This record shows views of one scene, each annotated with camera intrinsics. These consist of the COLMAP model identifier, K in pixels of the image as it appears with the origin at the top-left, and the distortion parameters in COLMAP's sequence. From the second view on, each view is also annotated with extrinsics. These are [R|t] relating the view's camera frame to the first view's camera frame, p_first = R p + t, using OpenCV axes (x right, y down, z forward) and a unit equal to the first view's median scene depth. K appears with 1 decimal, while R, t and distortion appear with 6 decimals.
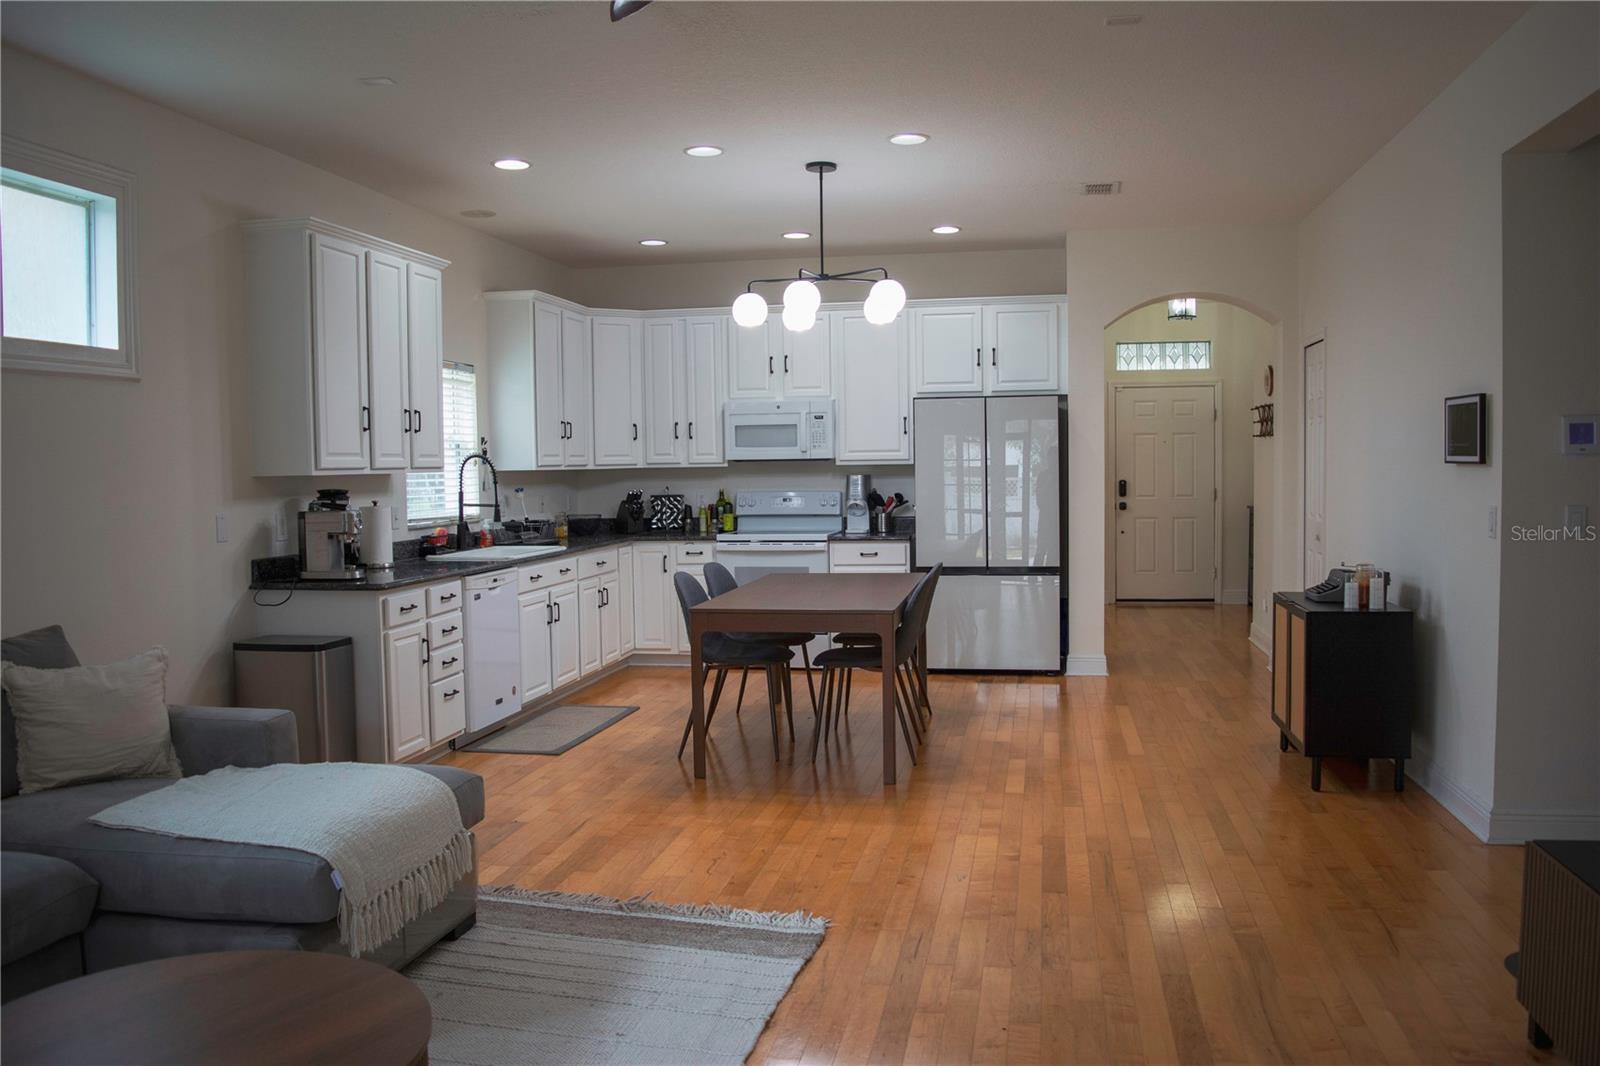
lens RADIAL K [[1251.2, 0, 800.2], [0, 1251.2, 534.0], [0, 0, 1]] dist [-0.069776, 0.003277]
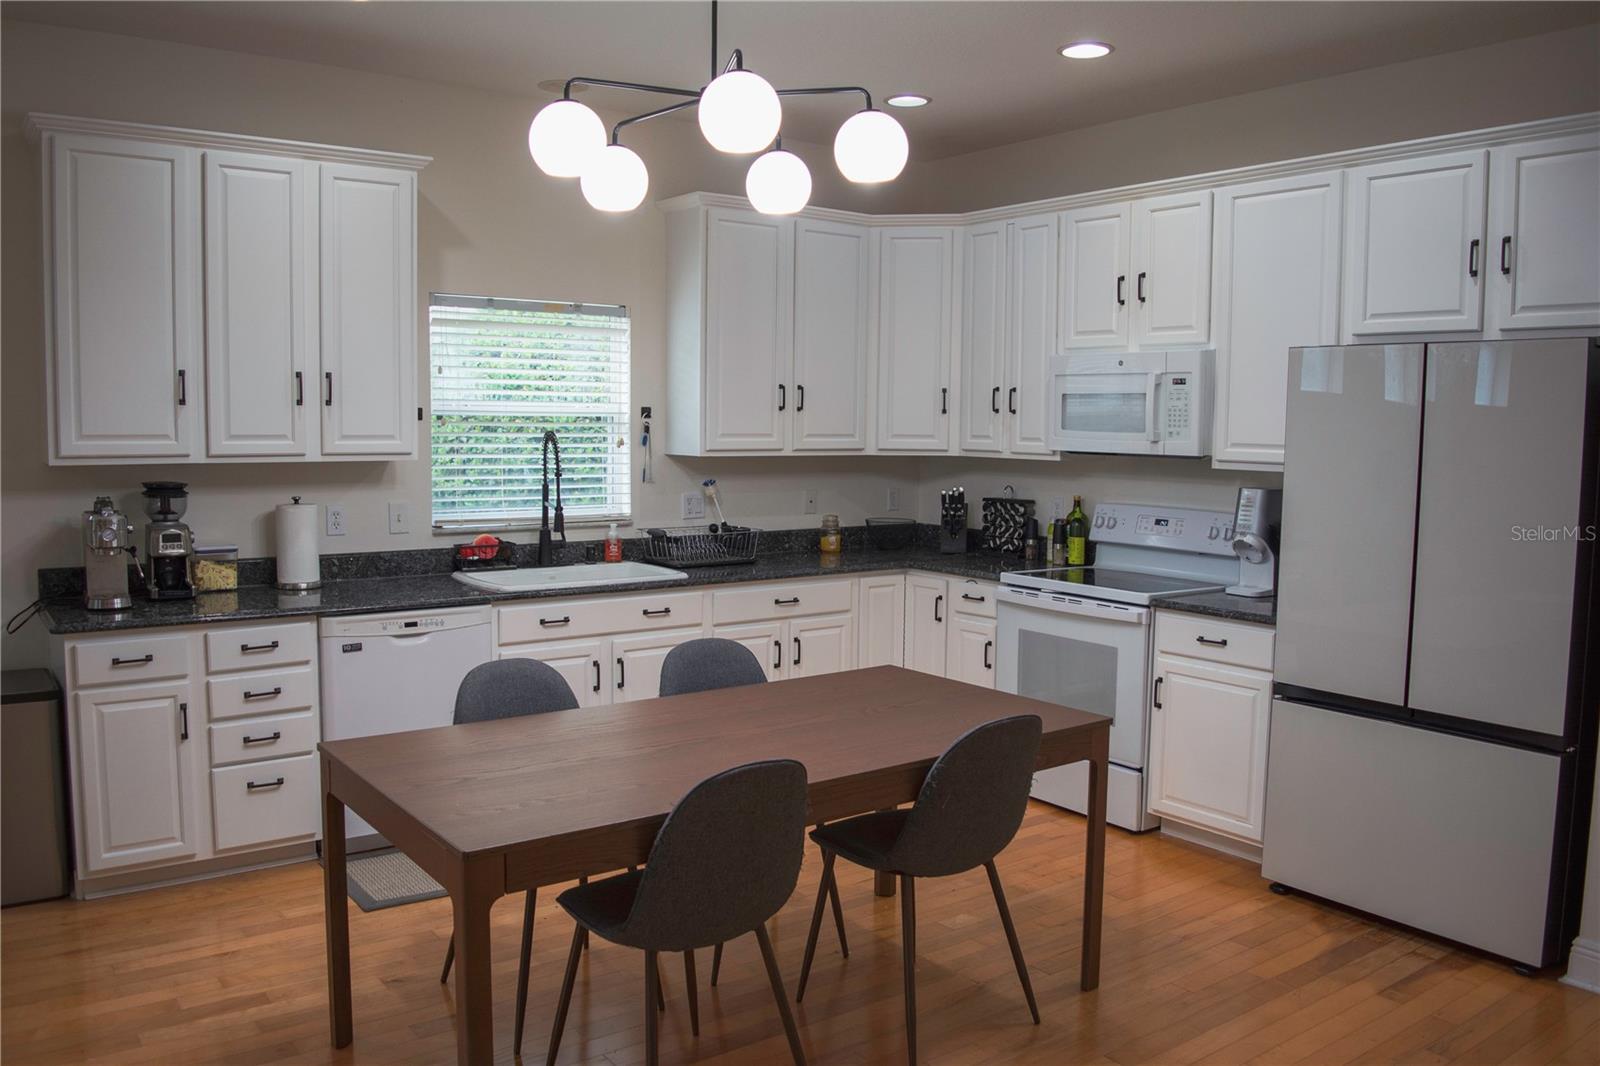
lens RADIAL K [[1251.2, 0, 798.0], [0, 1251.2, 530.1], [0, 0, 1]] dist [-0.069776, 0.003277]
pose [[0.734395, 0.084629, -0.673426, 0.276311], [-0.061348, 0.996411, 0.058315, -0.050717], [0.675944, -0.001513, 0.736951, 0.491748]]
